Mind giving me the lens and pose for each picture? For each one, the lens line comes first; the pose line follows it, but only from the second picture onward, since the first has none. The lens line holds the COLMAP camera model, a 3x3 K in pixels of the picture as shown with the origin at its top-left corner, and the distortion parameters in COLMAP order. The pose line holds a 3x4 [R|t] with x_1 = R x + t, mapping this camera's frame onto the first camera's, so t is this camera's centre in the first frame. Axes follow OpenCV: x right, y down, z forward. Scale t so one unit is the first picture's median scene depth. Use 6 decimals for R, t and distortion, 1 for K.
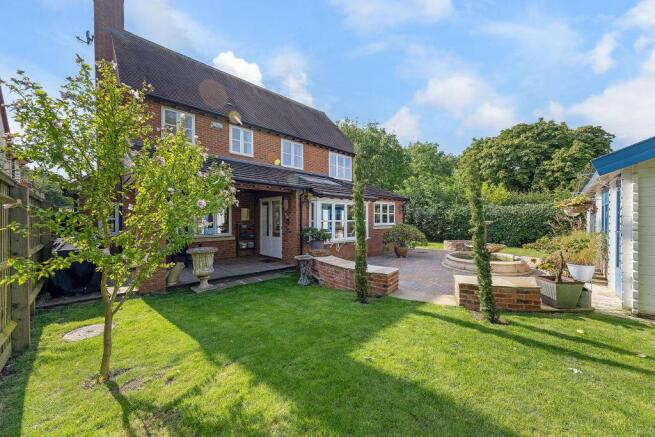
lens RADIAL K [[240.4, 0, 327.5], [0, 240.4, 218.5], [0, 0, 1]] dist [-0.000736, -0.000024]
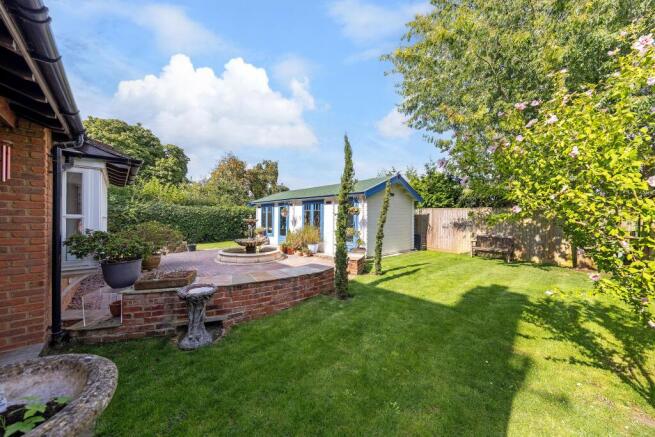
lens RADIAL K [[240.4, 0, 327.5], [0, 240.4, 218.5], [0, 0, 1]] dist [-0.000736, -0.000024]
pose [[0.032639, 0.010996, 0.999407, -0.897635], [-0.001835, 0.999938, -0.010942, 0.034799], [-0.999466, -0.001477, 0.032657, 1.107125]]
